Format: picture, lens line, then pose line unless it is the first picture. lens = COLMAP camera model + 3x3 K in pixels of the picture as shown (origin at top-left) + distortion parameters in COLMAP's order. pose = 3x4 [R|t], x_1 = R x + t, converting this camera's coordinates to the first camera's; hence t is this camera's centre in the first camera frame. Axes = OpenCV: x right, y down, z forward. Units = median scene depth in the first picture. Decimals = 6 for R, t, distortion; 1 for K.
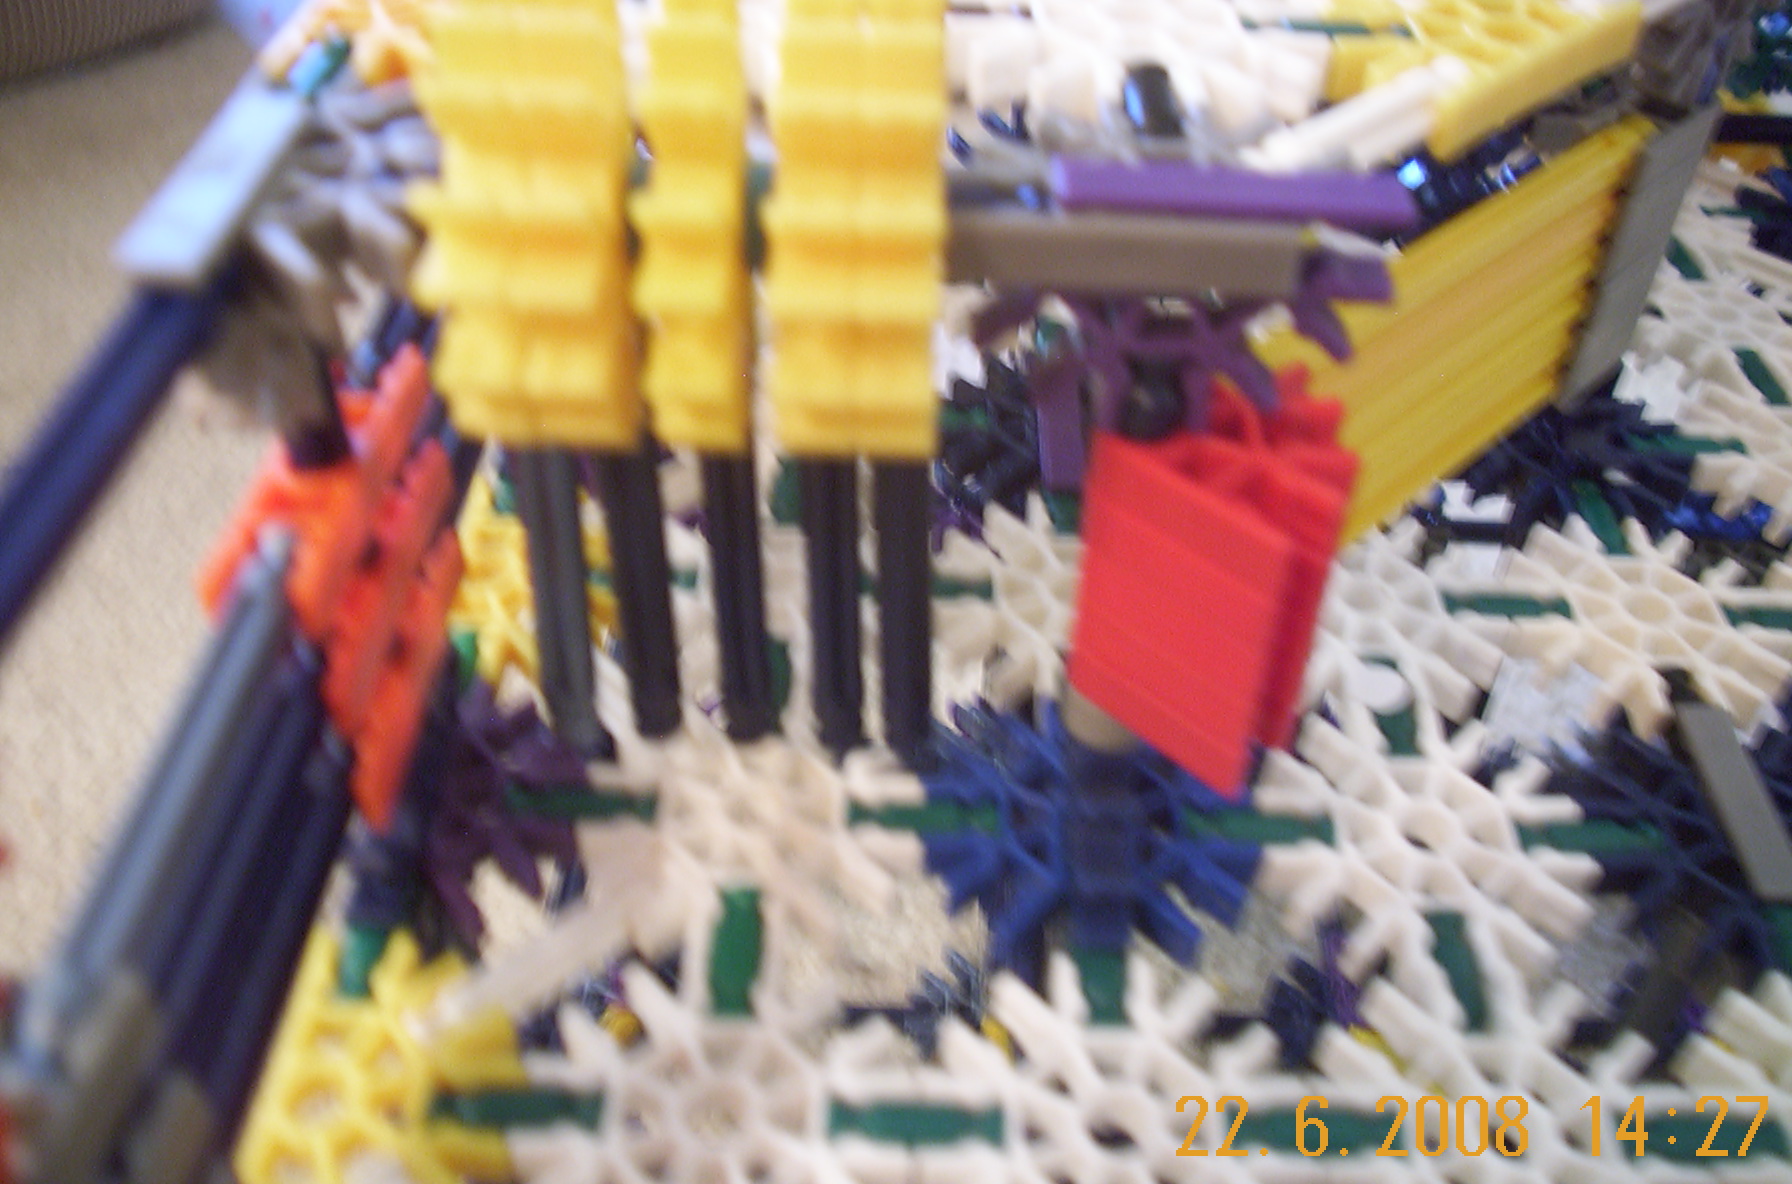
lens RADIAL K [[1569.7, 0, 899.8], [0, 1569.7, 661.7], [0, 0, 1]] dist [-0.052005, 0.027113]
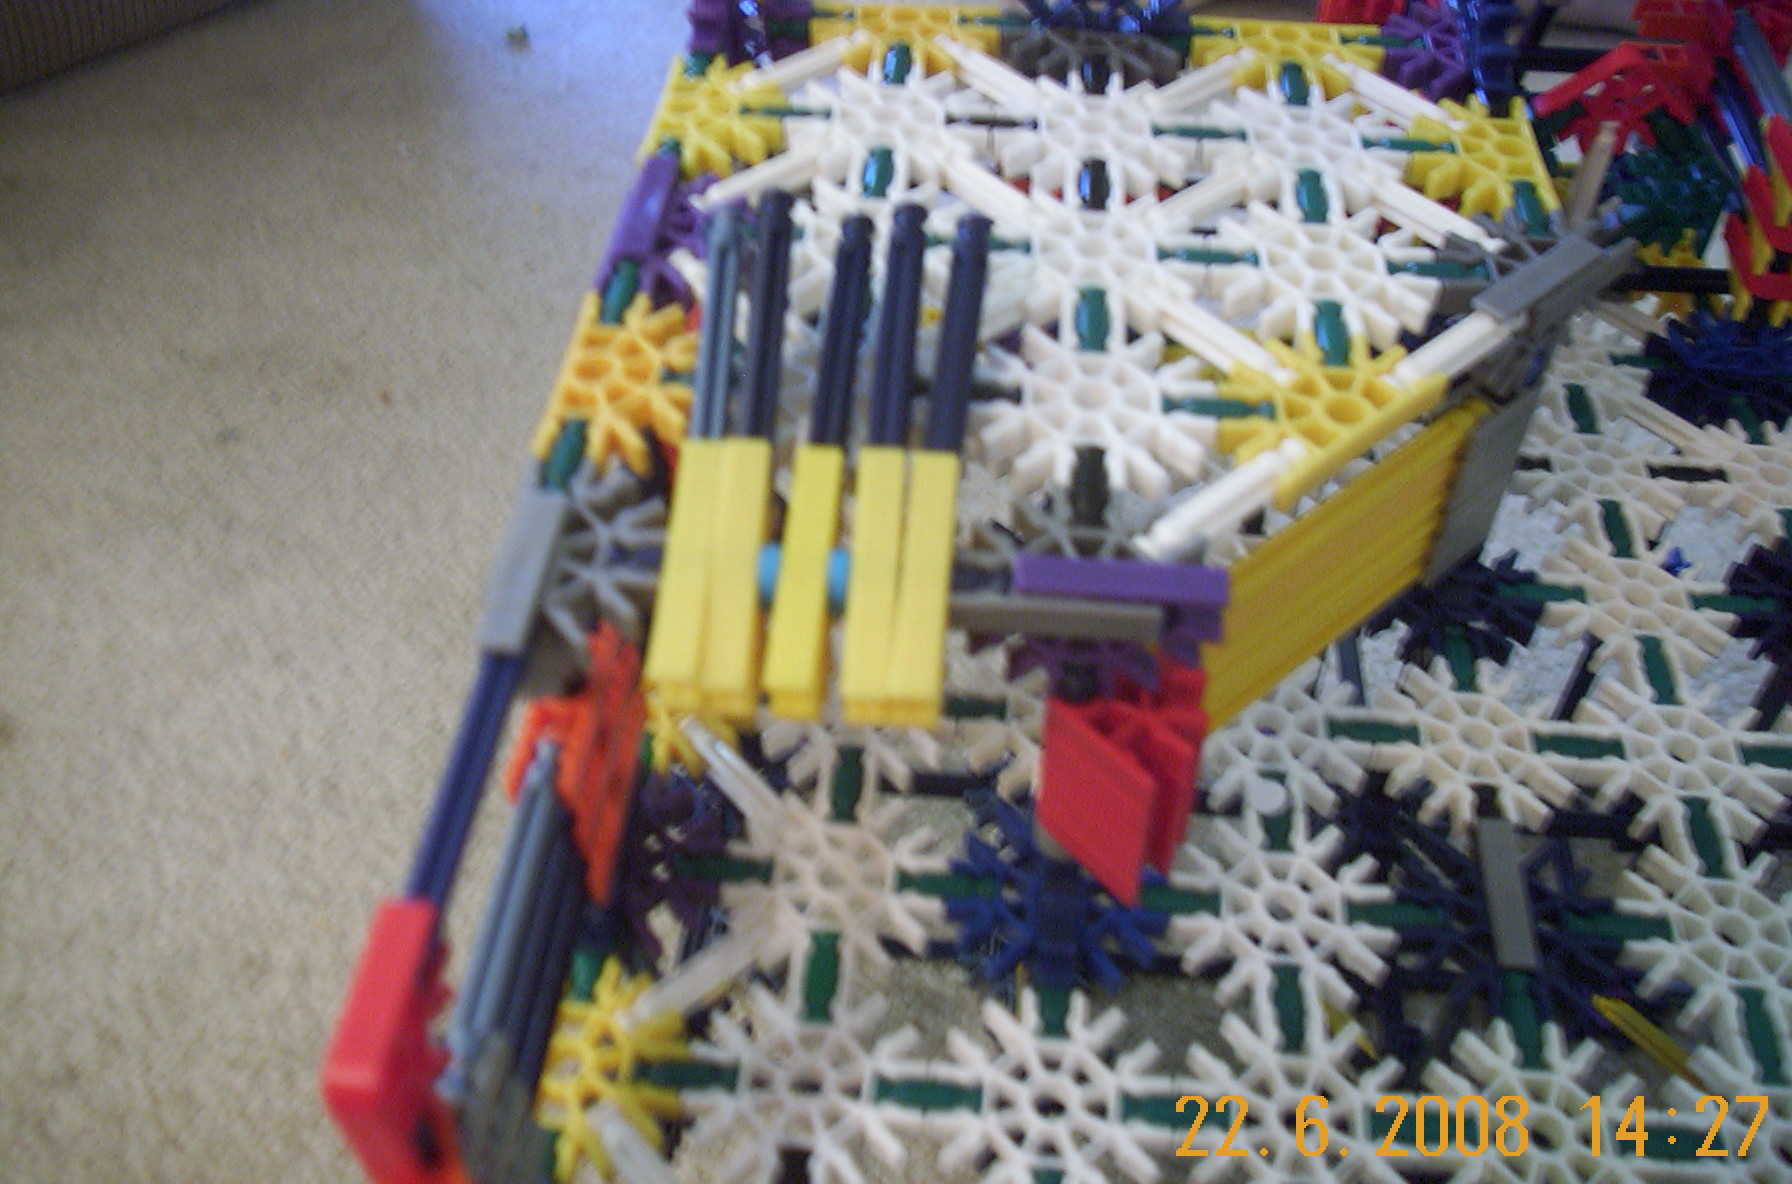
lens RADIAL K [[1569.7, 0, 899.8], [0, 1569.7, 661.7], [0, 0, 1]] dist [-0.052005, 0.027113]
pose [[0.997423, 0.028746, -0.065734, 0.068780], [-0.021260, 0.993495, 0.111871, -0.309490], [0.068523, -0.110185, 0.991546, -0.524845]]
